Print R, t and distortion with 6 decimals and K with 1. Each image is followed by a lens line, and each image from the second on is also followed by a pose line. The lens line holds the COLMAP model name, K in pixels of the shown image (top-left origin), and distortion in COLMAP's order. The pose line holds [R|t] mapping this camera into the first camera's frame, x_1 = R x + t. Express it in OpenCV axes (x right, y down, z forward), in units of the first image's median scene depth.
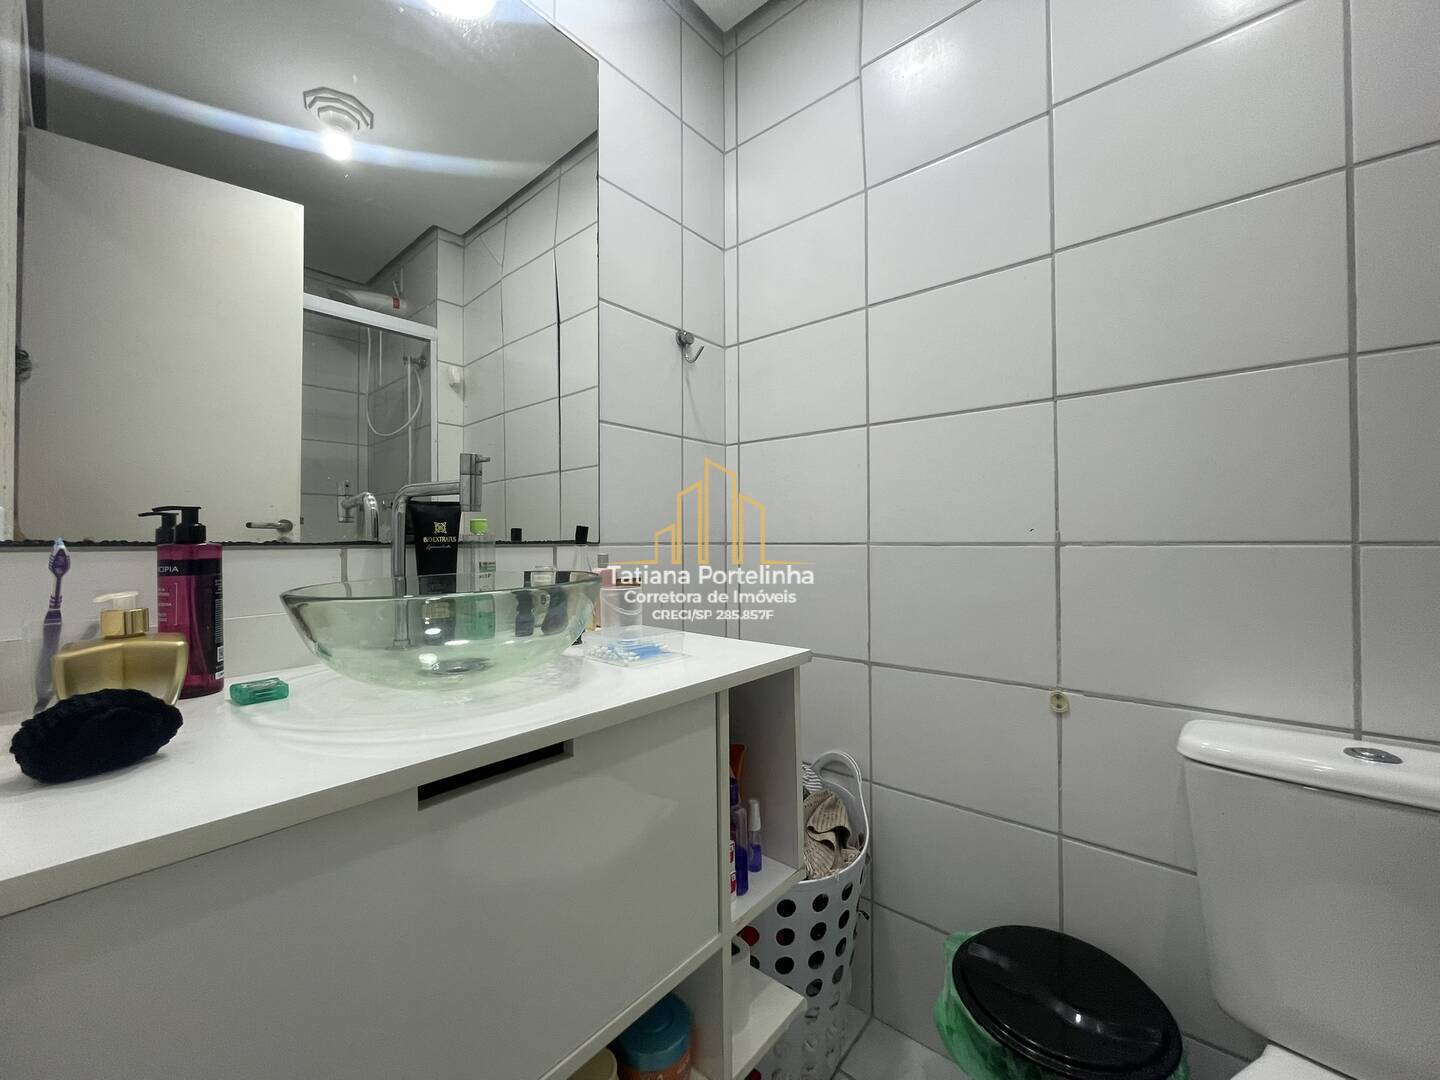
lens RADIAL K [[581.7, 0, 712.1], [0, 581.7, 539.2], [0, 0, 1]] dist [-0.001385, -0.000385]
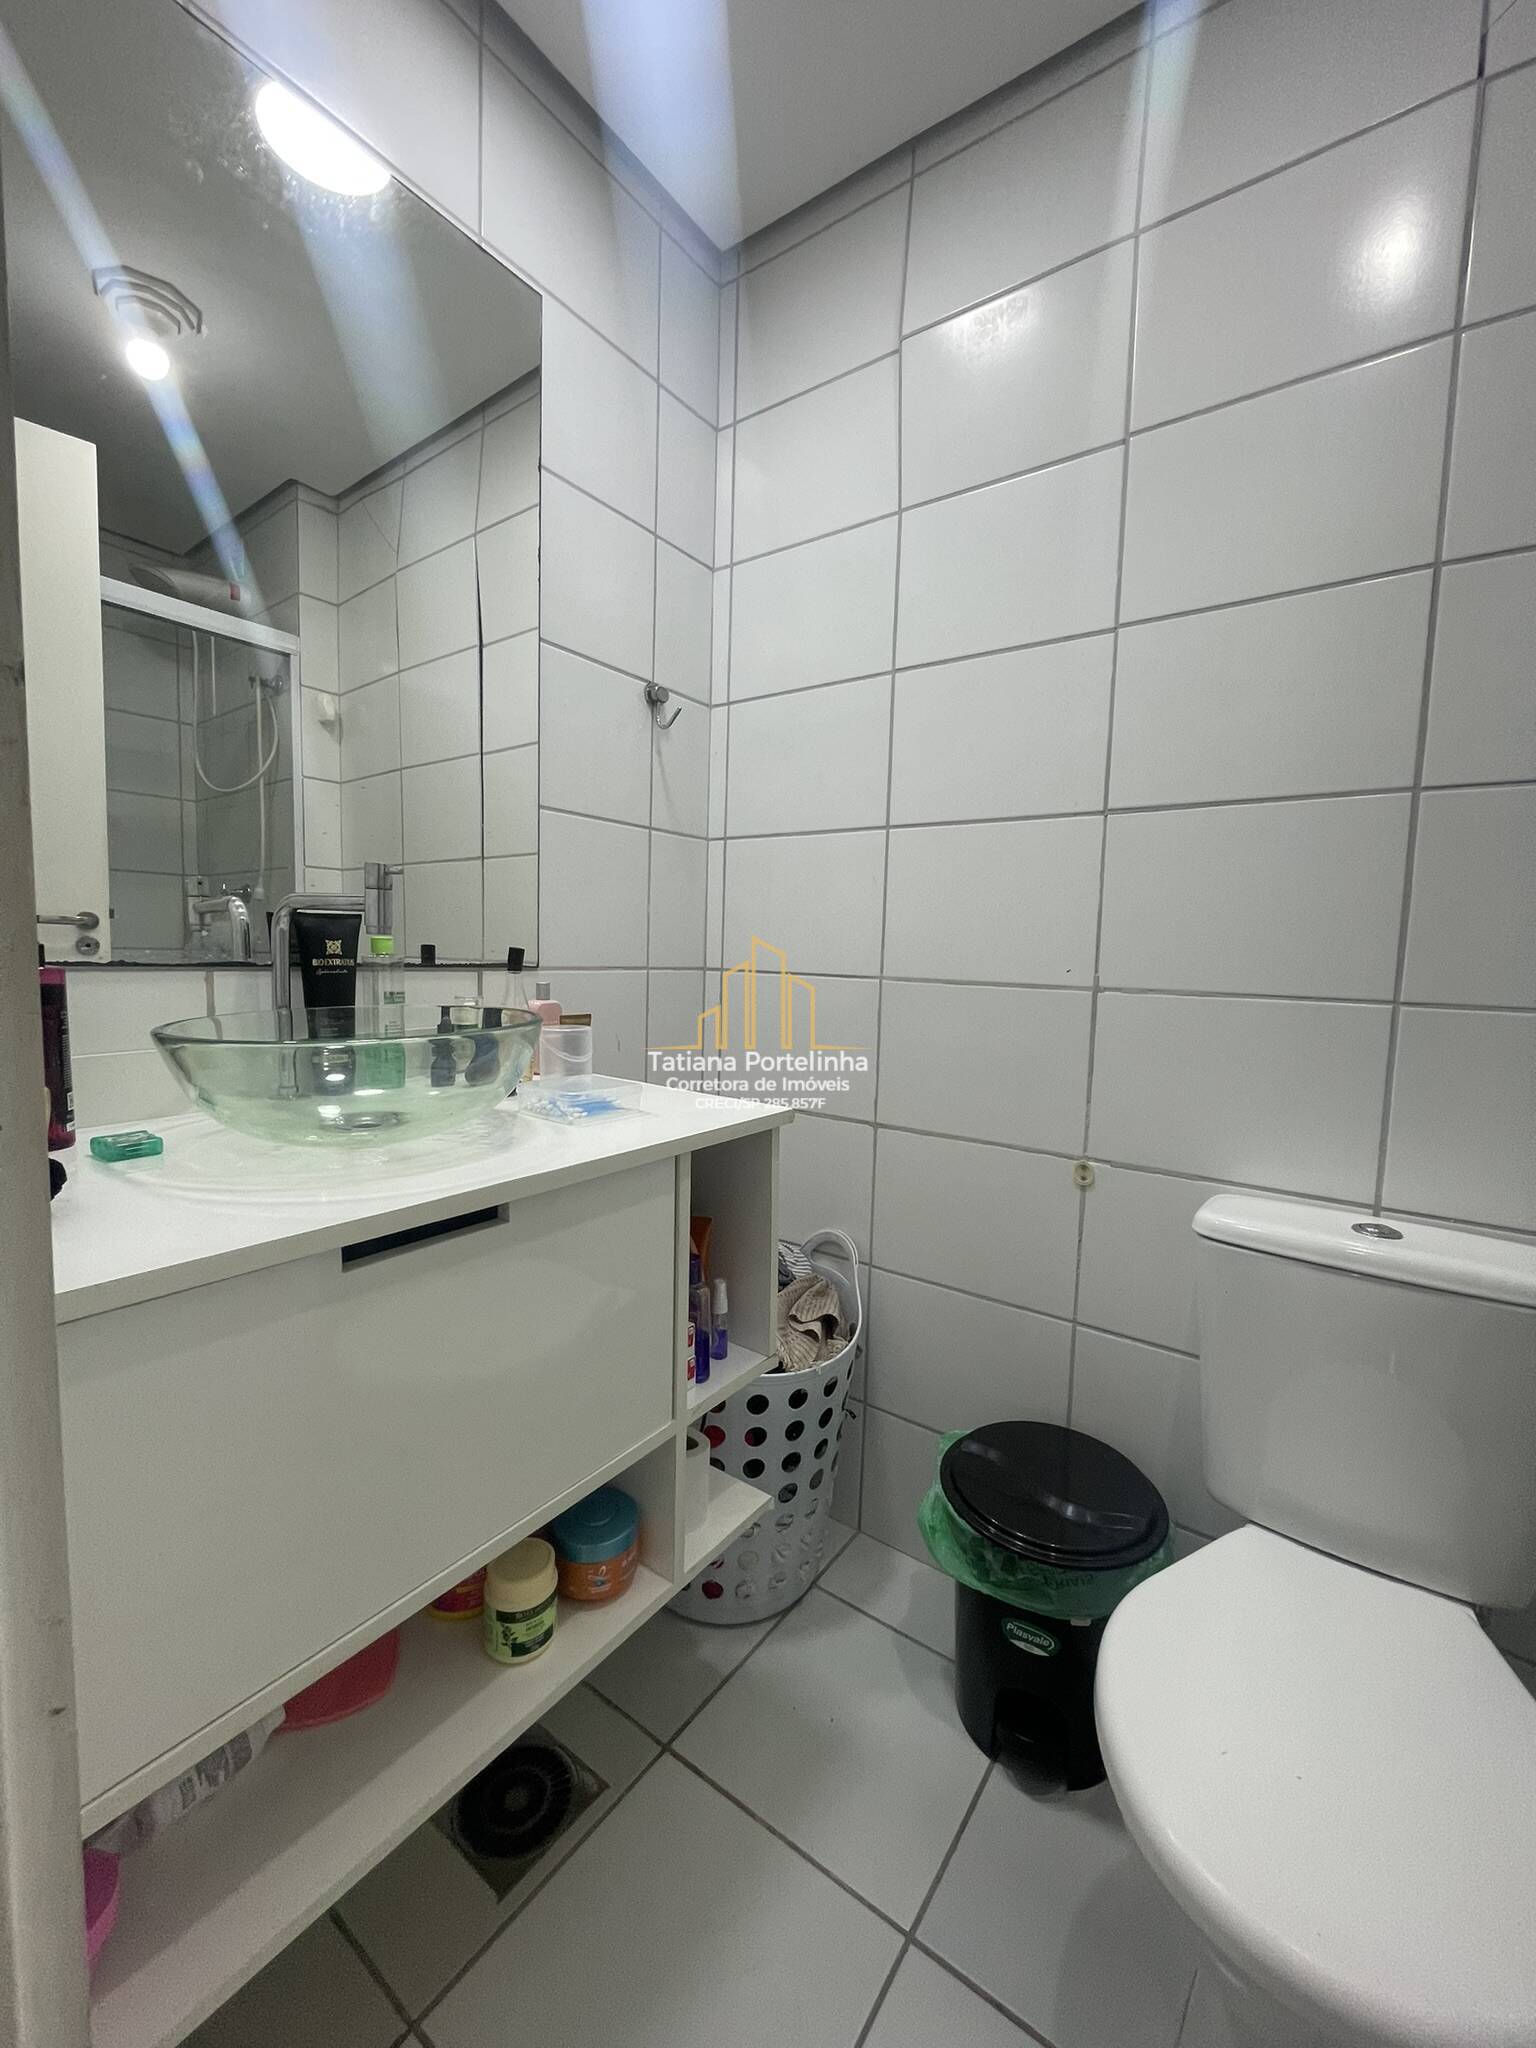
lens RADIAL K [[827.3, 0, 768.8], [0, 827.3, 1029.1], [0, 0, 1]] dist [-0.001385, -0.000385]
pose [[0.996020, 0.027076, 0.084918, 0.025200], [-0.035436, 0.994502, 0.098536, -0.035452], [-0.081783, -0.101153, 0.991504, -0.150936]]
